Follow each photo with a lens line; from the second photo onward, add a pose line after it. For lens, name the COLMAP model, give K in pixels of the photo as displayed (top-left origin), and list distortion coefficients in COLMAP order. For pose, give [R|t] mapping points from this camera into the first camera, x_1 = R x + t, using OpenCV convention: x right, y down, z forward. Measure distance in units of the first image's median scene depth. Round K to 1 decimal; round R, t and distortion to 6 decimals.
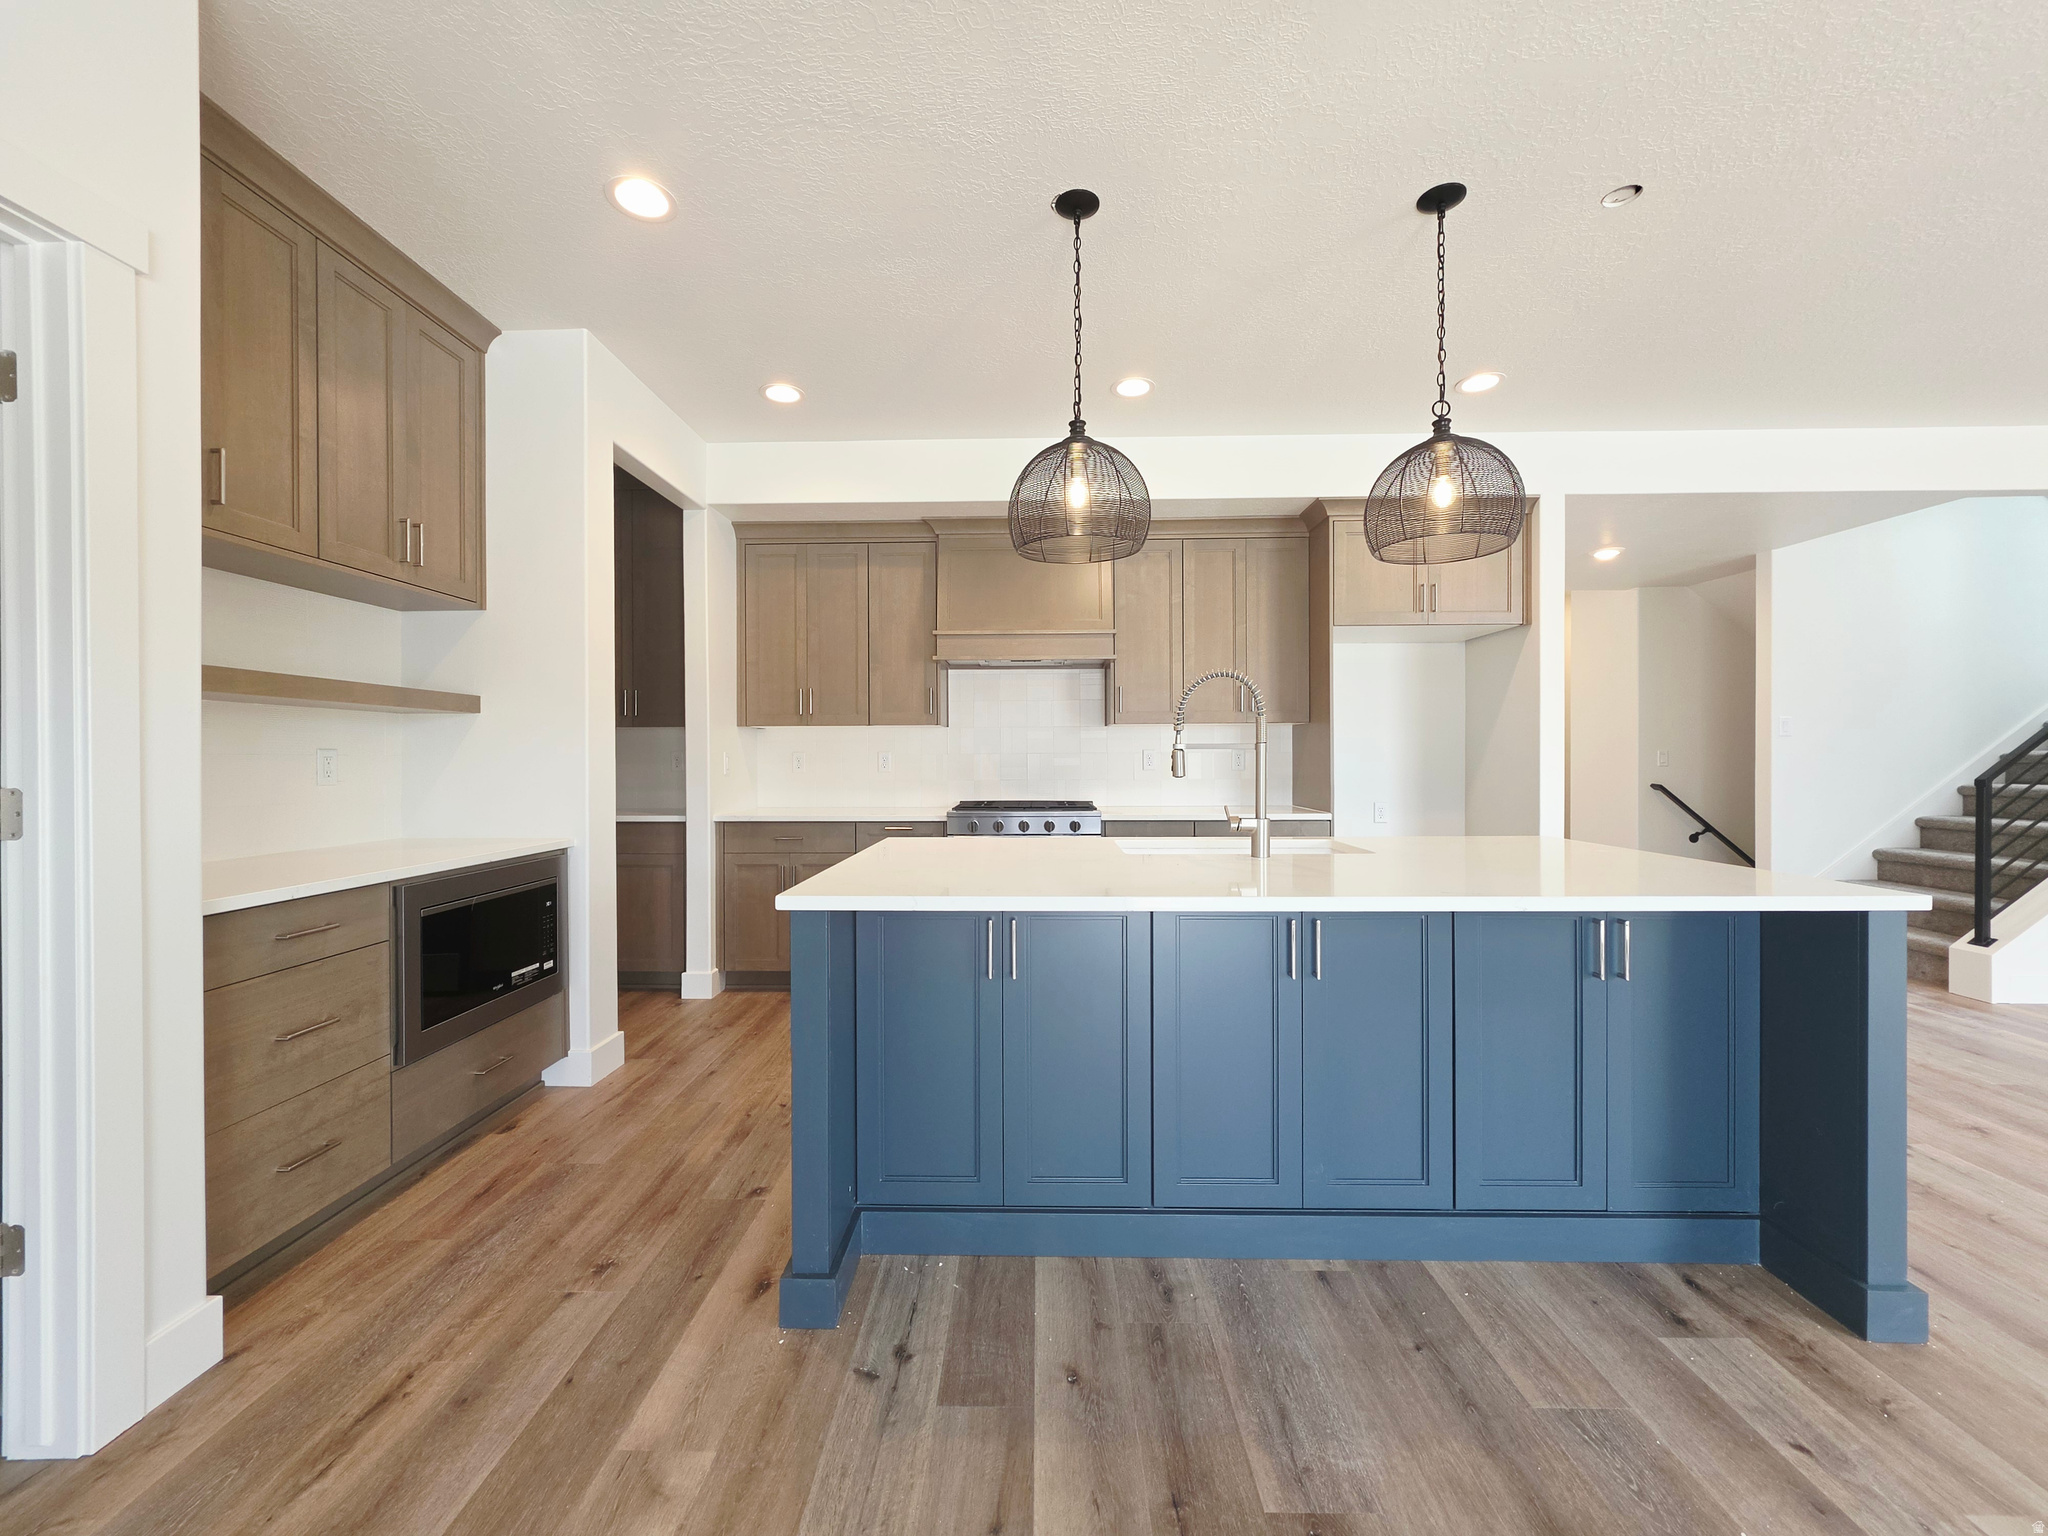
lens RADIAL K [[817.1, 0, 1022.1], [0, 817.1, 762.8], [0, 0, 1]] dist [-0.003894, 0.000471]
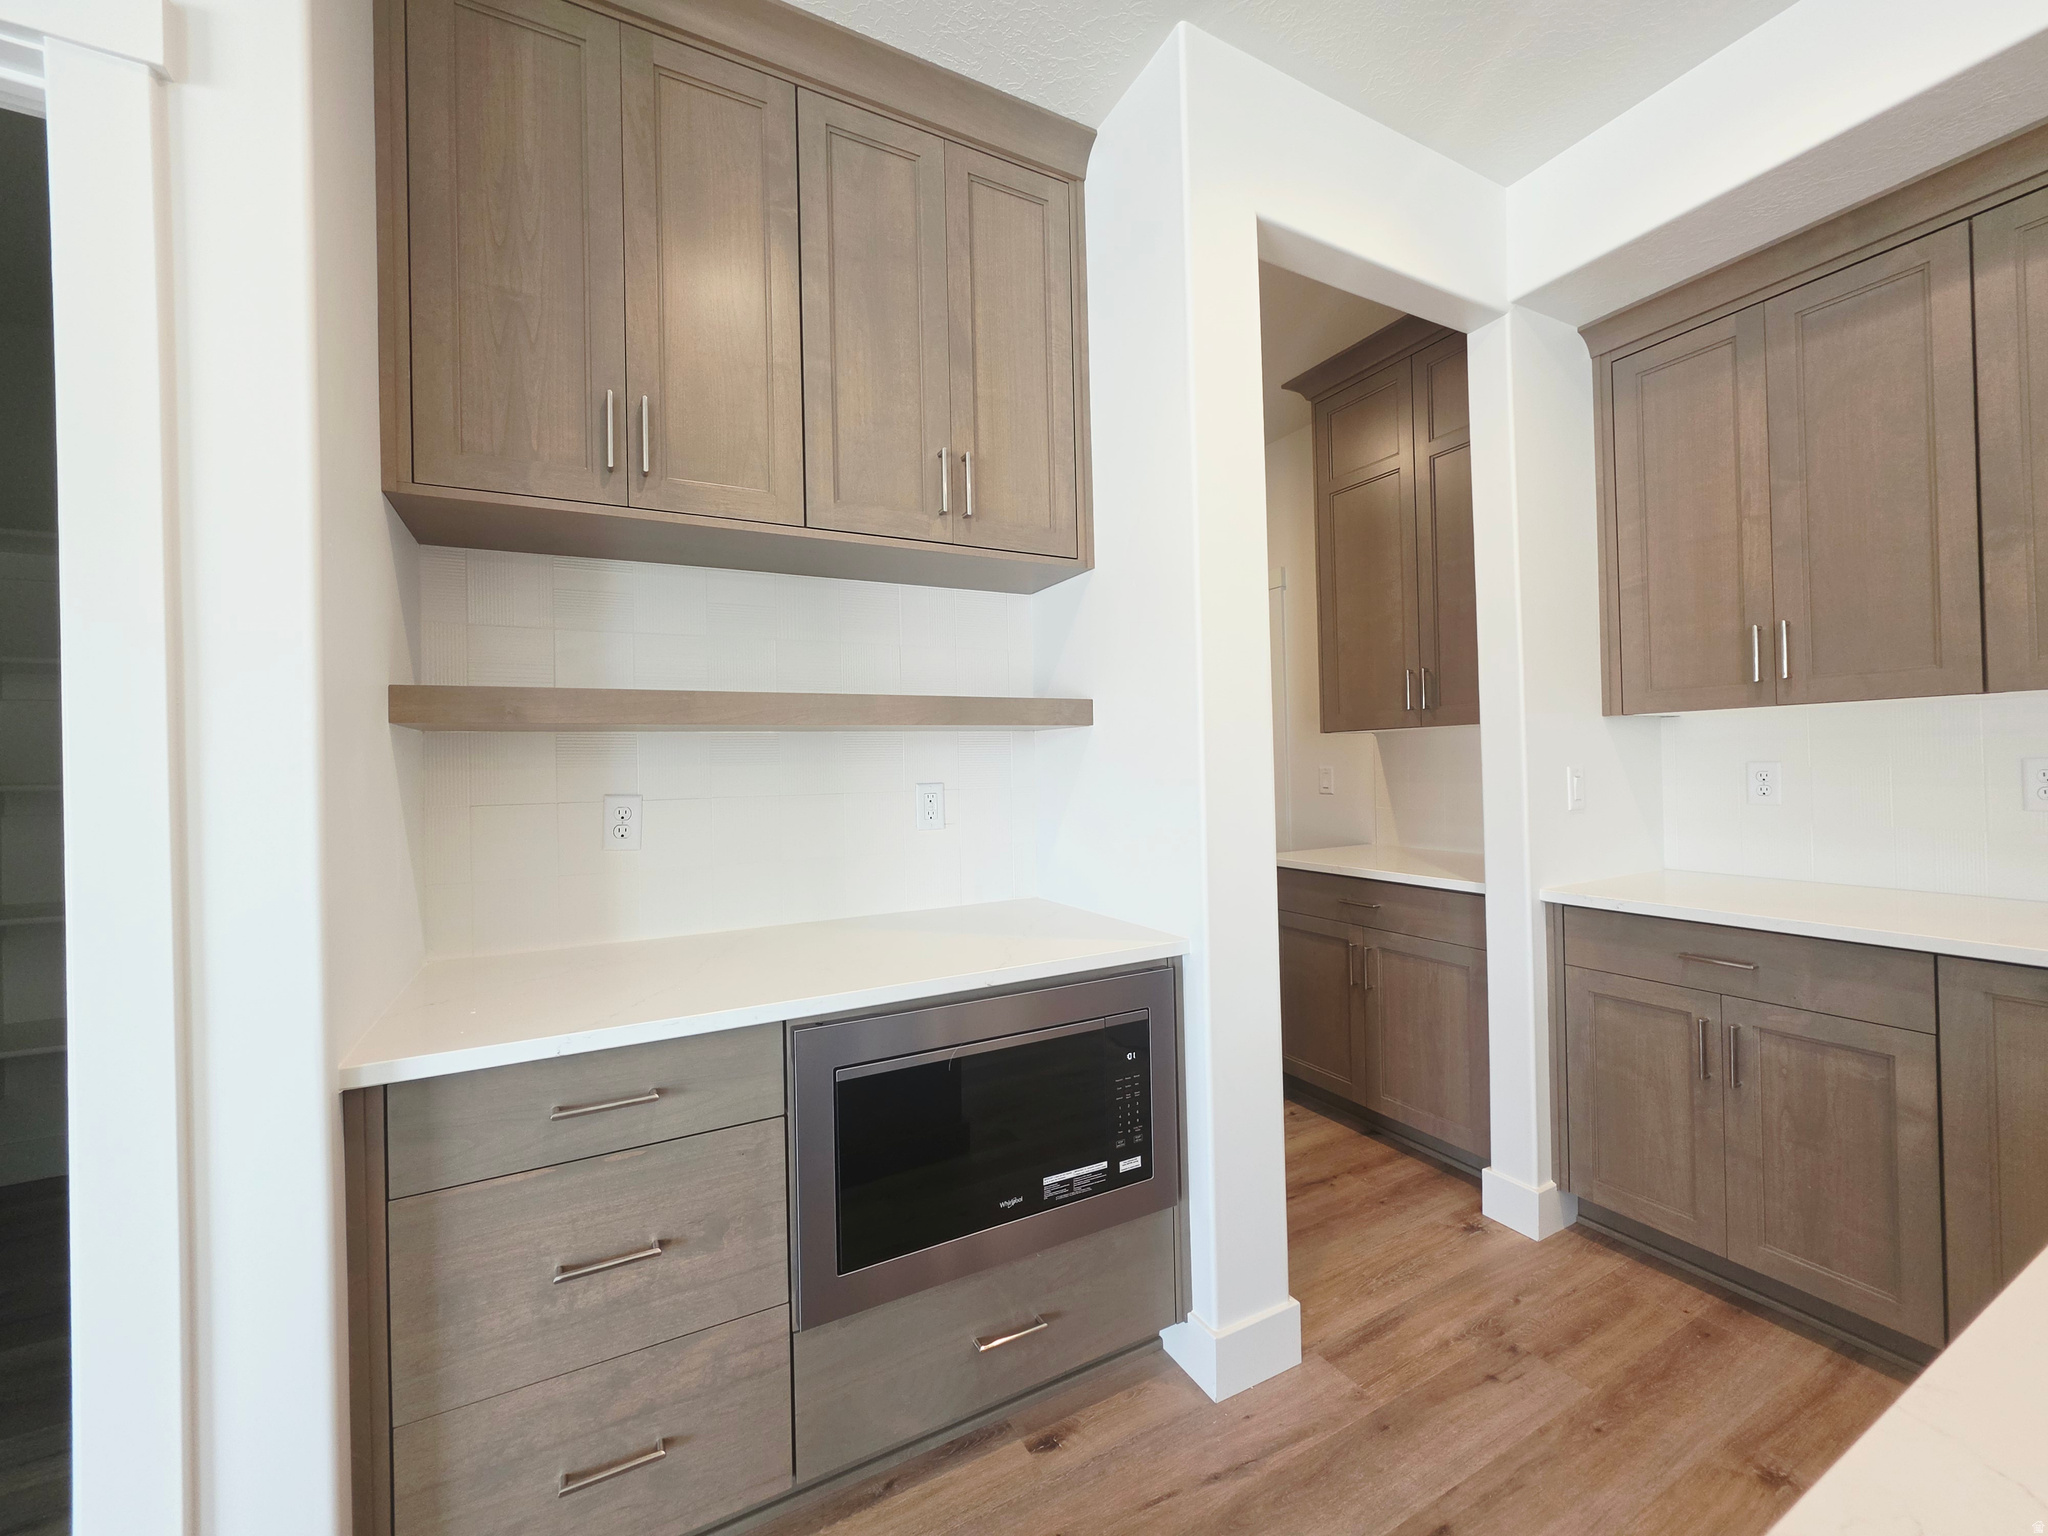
lens RADIAL K [[817.1, 0, 1021.5], [0, 817.1, 758.0], [0, 0, 1]] dist [-0.003894, 0.000471]
pose [[0.487866, -0.013403, -0.872816, -0.117267], [0.016548, 0.999844, -0.006104, -0.032375], [0.872762, -0.011466, 0.488012, 0.654079]]
